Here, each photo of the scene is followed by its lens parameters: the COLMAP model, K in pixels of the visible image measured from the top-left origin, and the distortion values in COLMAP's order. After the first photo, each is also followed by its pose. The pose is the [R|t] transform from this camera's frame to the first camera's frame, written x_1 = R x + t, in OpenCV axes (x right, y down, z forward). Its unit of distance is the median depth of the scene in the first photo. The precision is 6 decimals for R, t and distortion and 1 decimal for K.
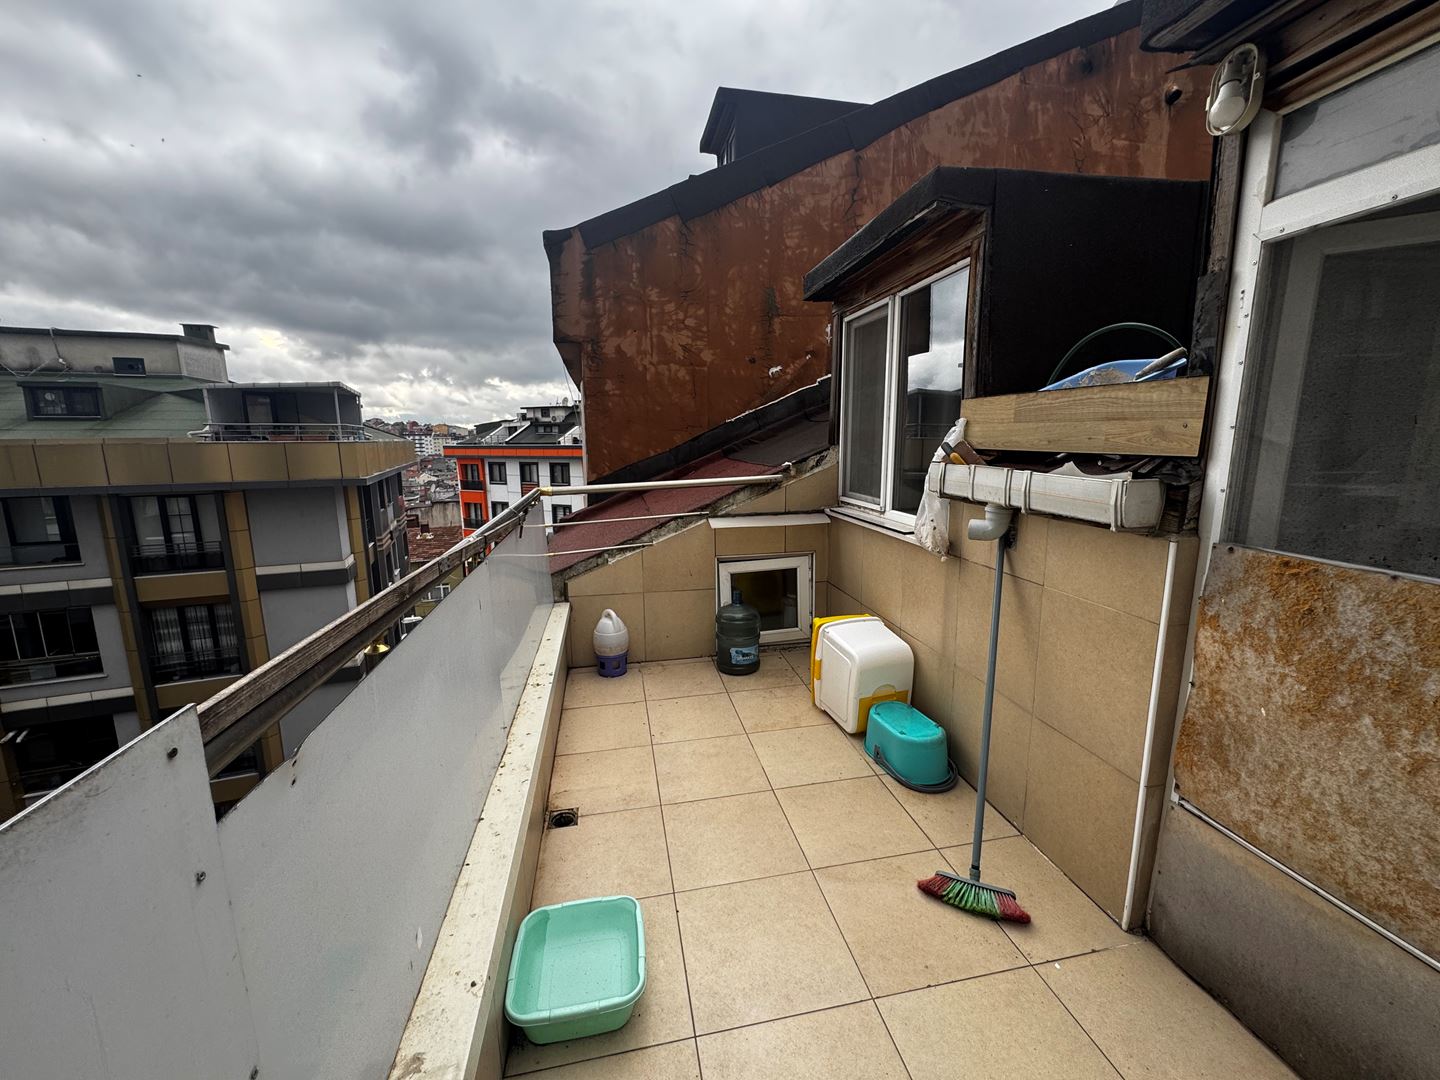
lens RADIAL K [[573.5, 0, 721.4], [0, 573.5, 537.7], [0, 0, 1]] dist [-0.003245, -0.000038]
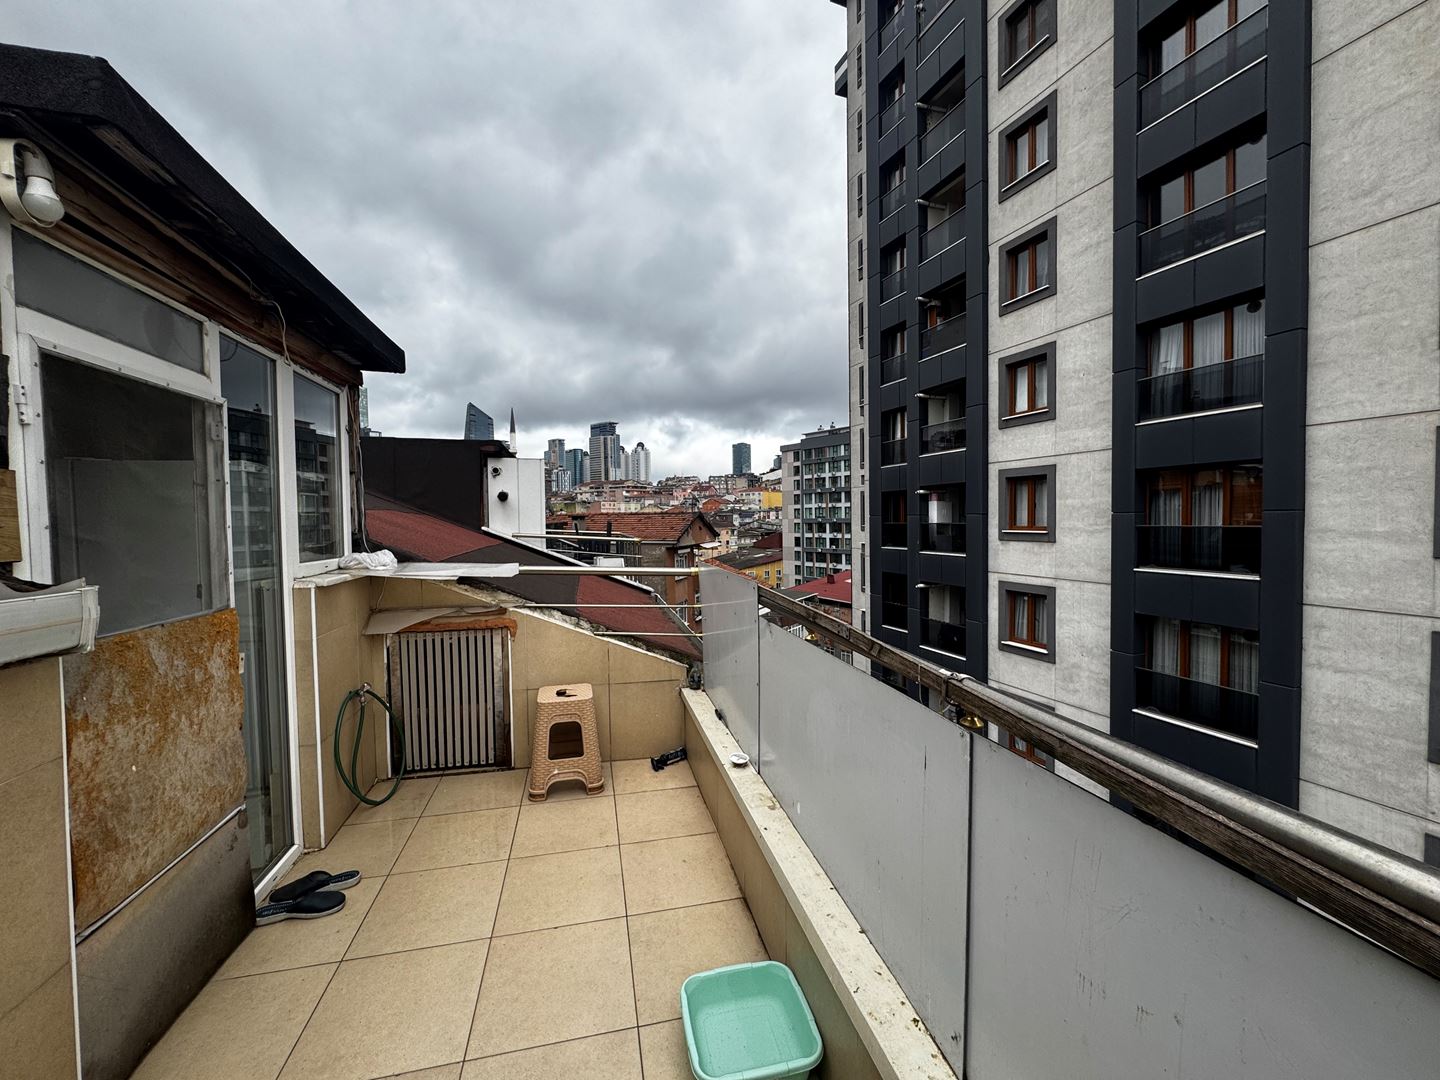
lens RADIAL K [[573.5, 0, 719.4], [0, 573.5, 539.2], [0, 0, 1]] dist [-0.003245, -0.000038]
pose [[-0.999214, 0.028032, -0.028029, -0.224533], [0.021639, 0.978138, 0.206826, -0.372975], [0.033214, 0.206057, -0.977976, 2.124083]]
